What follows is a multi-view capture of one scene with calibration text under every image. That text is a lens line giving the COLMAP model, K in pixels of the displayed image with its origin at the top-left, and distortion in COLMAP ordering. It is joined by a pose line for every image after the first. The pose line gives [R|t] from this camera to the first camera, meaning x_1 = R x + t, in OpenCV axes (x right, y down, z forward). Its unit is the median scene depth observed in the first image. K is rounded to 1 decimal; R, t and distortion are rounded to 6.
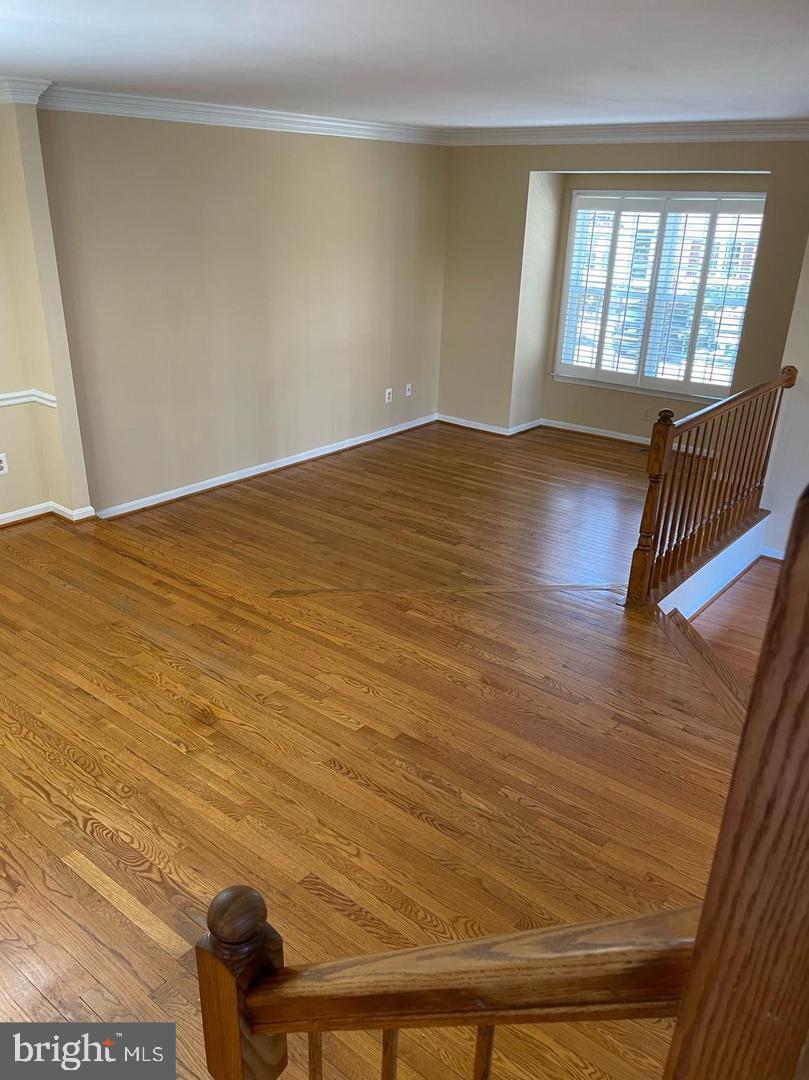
lens RADIAL K [[822.1, 0, 409.8], [0, 822.1, 540.3], [0, 0, 1]] dist [0.081695, -0.102518]
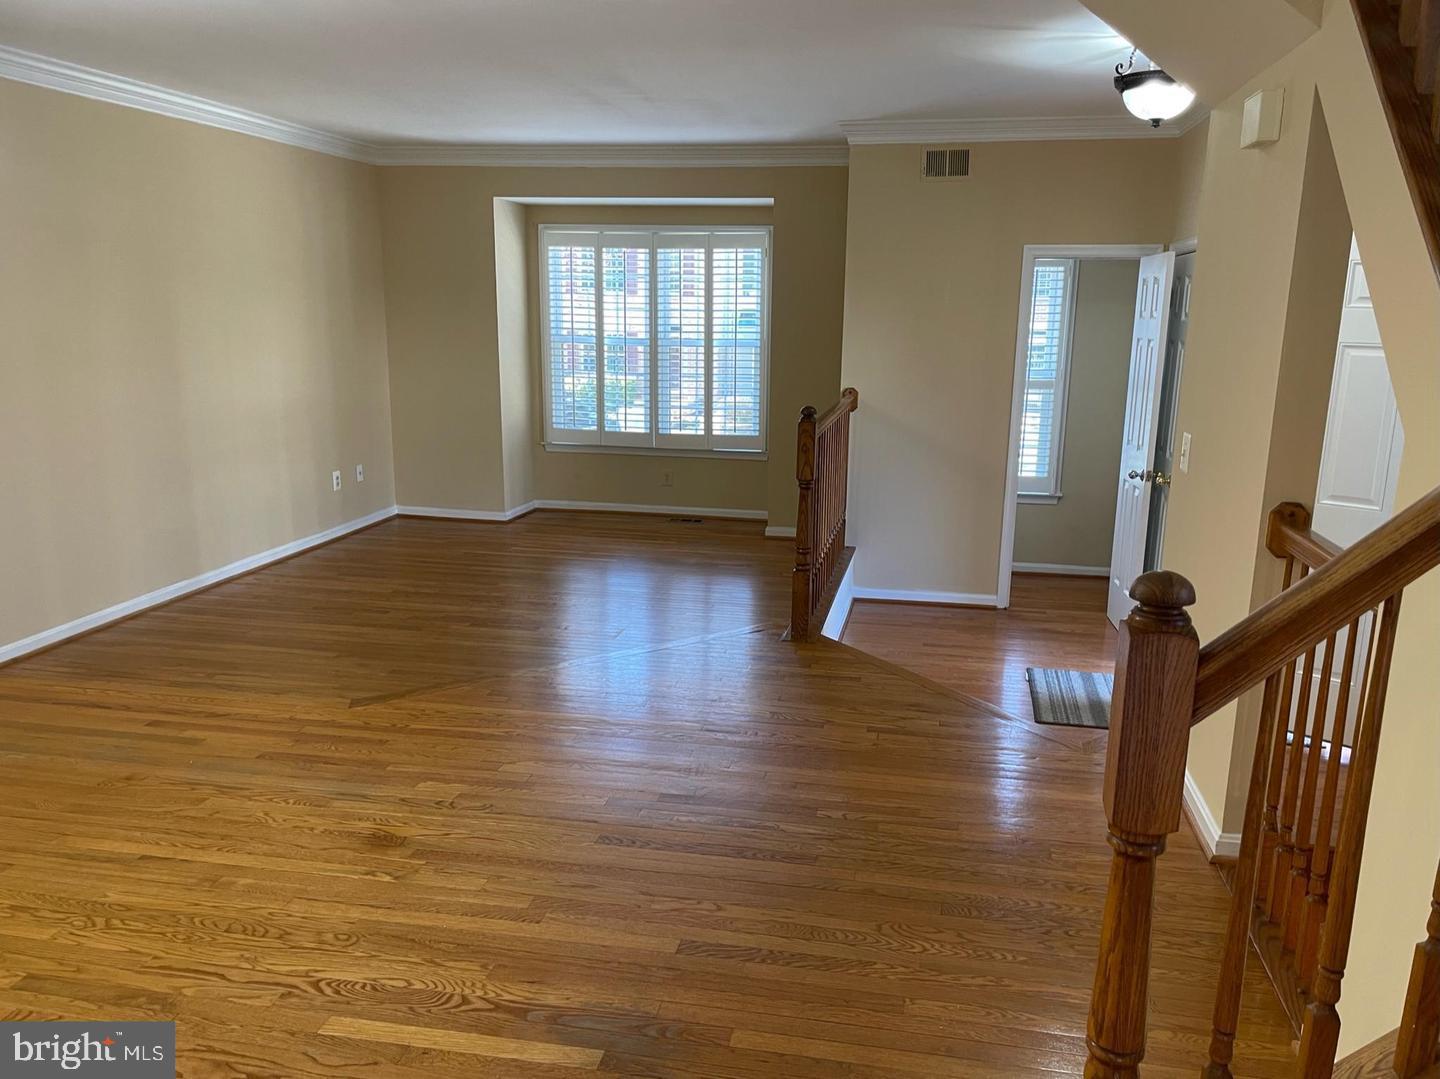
lens RADIAL K [[1096.1, 0, 734.2], [0, 1096.1, 544.0], [0, 0, 1]] dist [0.081695, -0.102518]
pose [[0.877066, -0.108170, 0.468033, -0.230828], [0.188383, 0.973722, -0.127976, 0.086305], [-0.441890, 0.200413, 0.874396, 0.015807]]
